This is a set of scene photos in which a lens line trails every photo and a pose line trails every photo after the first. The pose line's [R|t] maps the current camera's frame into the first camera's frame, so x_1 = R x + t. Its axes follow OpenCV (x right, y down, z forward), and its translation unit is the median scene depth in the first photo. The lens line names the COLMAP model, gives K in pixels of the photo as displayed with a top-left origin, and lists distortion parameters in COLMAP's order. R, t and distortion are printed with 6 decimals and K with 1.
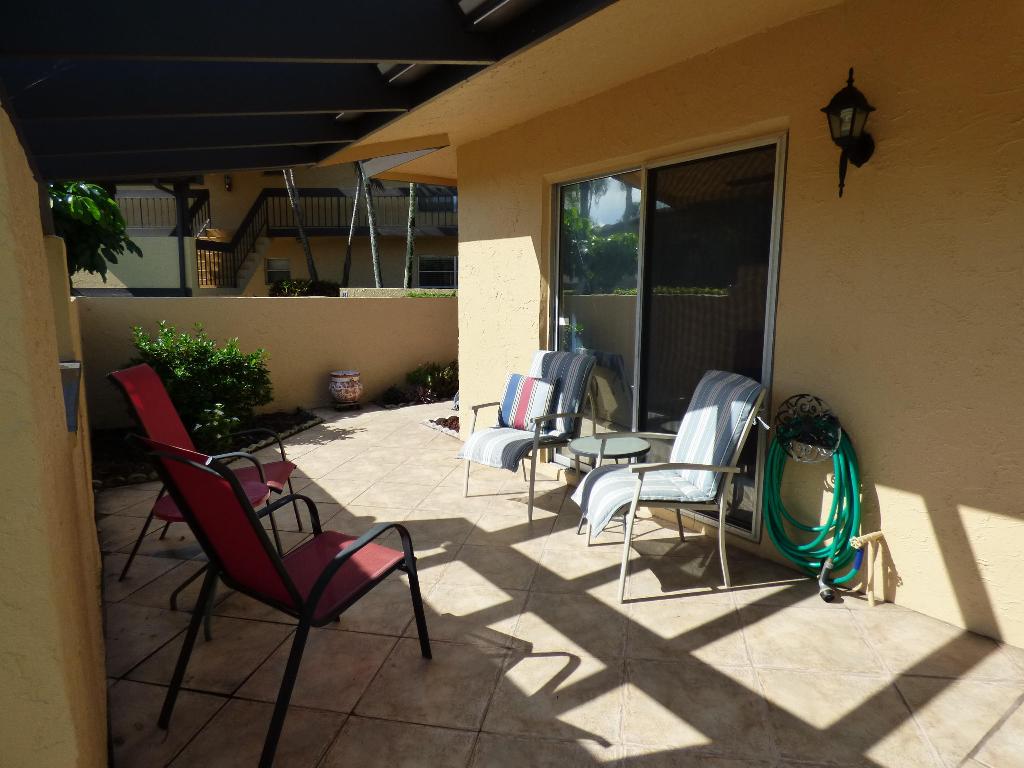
lens RADIAL K [[624.3, 0, 512.0], [0, 624.3, 384.0], [0, 0, 1]] dist [0.000769, -0.001380]
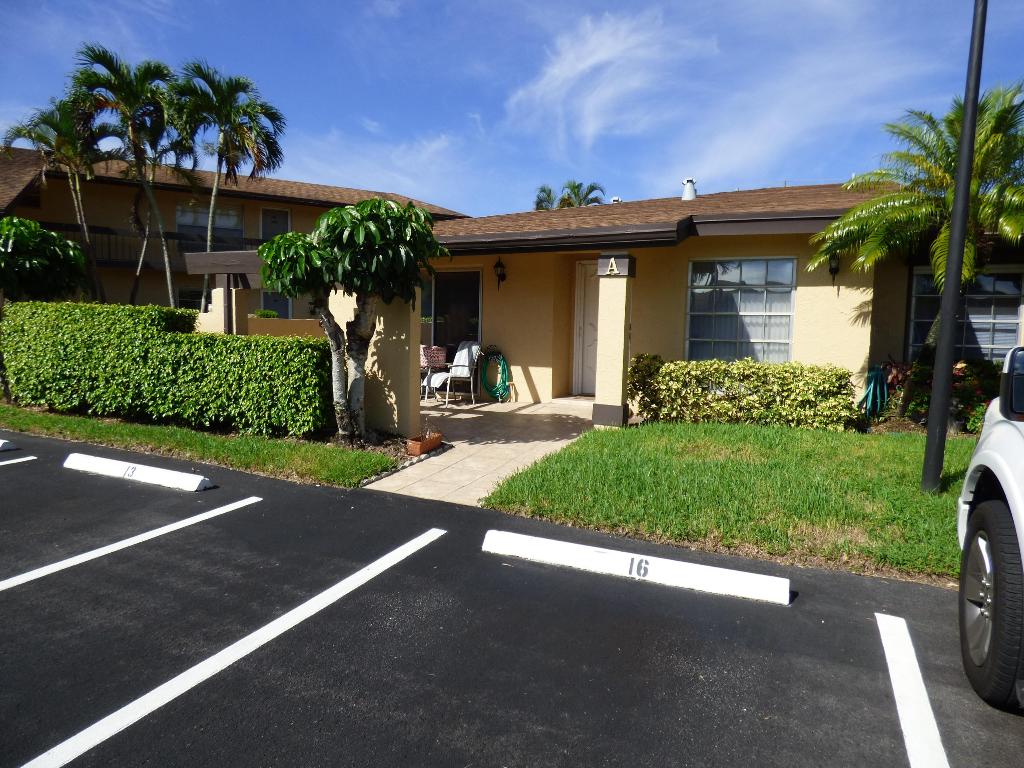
lens RADIAL K [[605.3, 0, 512.0], [0, 605.3, 384.0], [0, 0, 1]] dist [0.000110, 0.000039]
pose [[0.863135, -0.031388, 0.503997, -1.109333], [0.056571, 0.997794, -0.034740, 0.349321], [-0.501795, 0.058497, 0.863006, -1.895730]]
